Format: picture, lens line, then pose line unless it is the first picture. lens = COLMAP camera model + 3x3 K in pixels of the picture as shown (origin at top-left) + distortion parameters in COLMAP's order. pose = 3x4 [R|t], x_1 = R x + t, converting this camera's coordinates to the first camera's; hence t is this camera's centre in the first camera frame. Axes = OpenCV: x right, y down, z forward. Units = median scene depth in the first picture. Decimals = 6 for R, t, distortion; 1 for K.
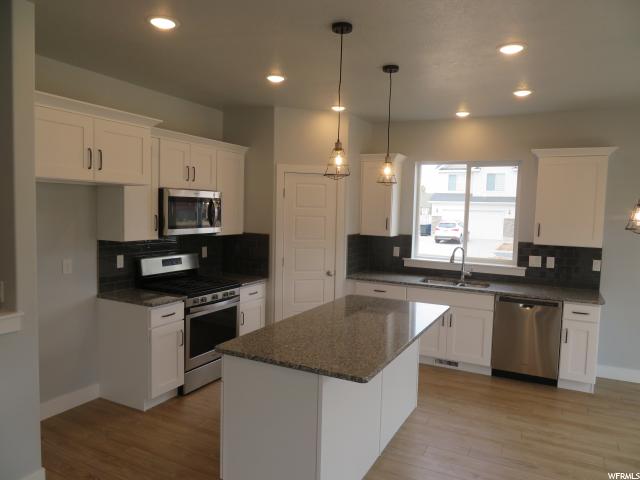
lens RADIAL K [[462.0, 0, 320.0], [0, 462.0, 240.0], [0, 0, 1]] dist [-0.000503, -0.000252]
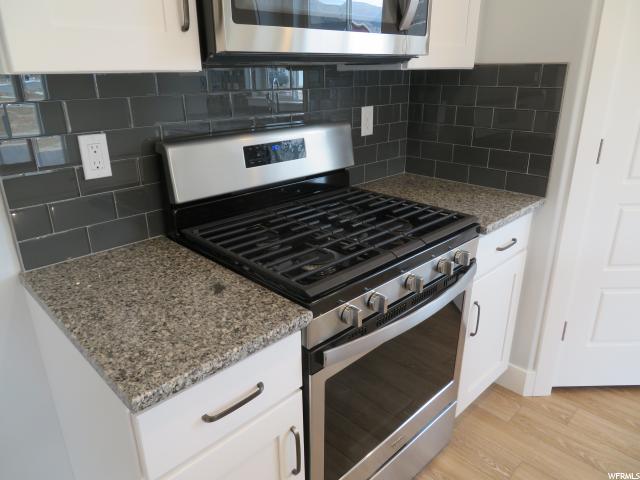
lens RADIAL K [[462.0, 0, 320.0], [0, 462.0, 240.0], [0, 0, 1]] dist [-0.000503, -0.000252]
pose [[0.951711, 0.074458, -0.297828, -0.190587], [0.011298, 0.960990, 0.276353, 0.016965], [0.306786, -0.266373, 0.913744, 0.703965]]
